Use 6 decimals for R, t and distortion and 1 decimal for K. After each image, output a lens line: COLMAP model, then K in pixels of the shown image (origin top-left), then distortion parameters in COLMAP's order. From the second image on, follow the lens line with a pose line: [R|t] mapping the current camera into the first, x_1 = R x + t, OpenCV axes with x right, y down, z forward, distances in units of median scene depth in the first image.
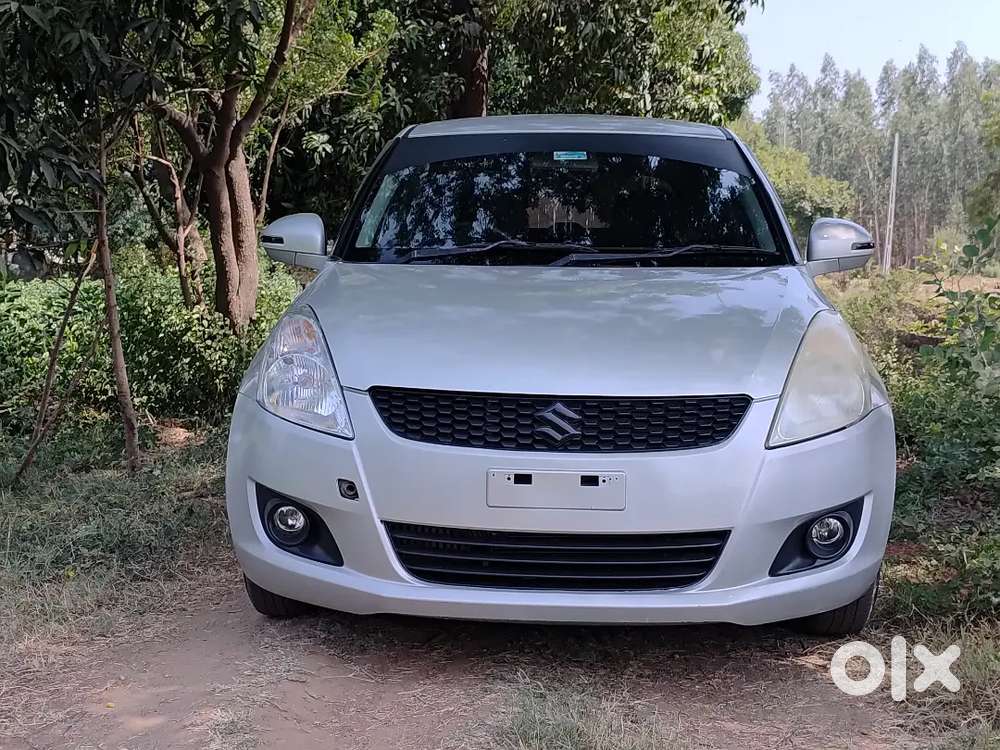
lens RADIAL K [[1400.4, 0, 500.0], [0, 1400.4, 375.0], [0, 0, 1]] dist [-0.007364, 0.090268]
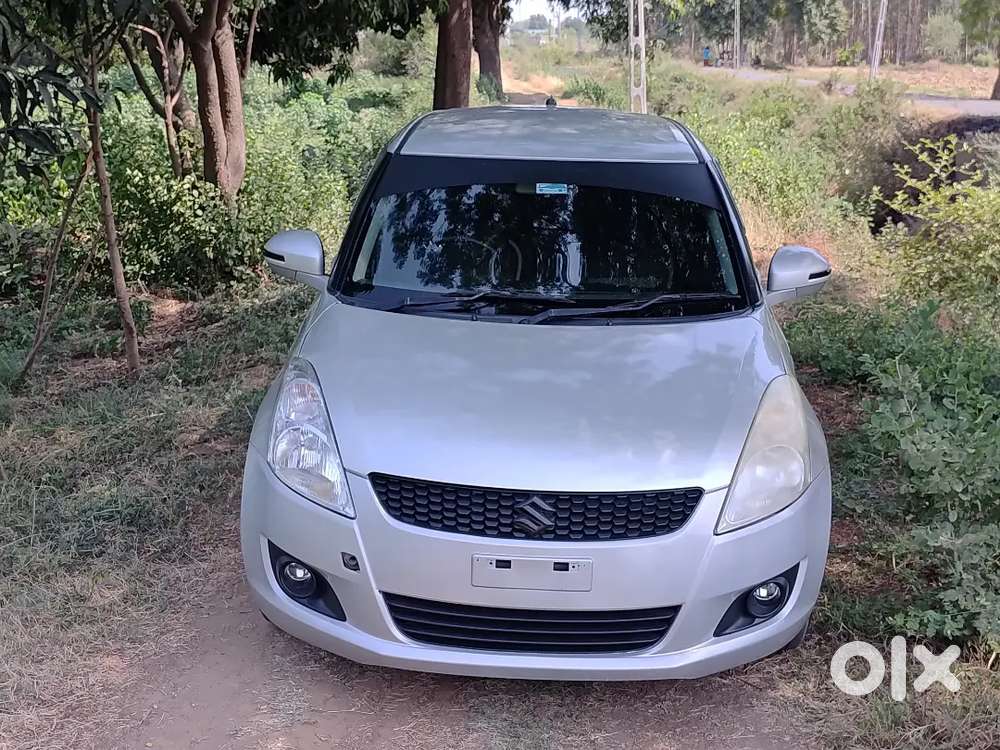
lens RADIAL K [[1400.4, 0, 500.0], [0, 1400.4, 375.0], [0, 0, 1]] dist [-0.007364, 0.090268]
pose [[0.999786, 0.013977, 0.015237, -0.005556], [-0.016212, 0.987294, 0.158076, -0.247859], [-0.012834, -0.158289, 0.987309, -0.107680]]
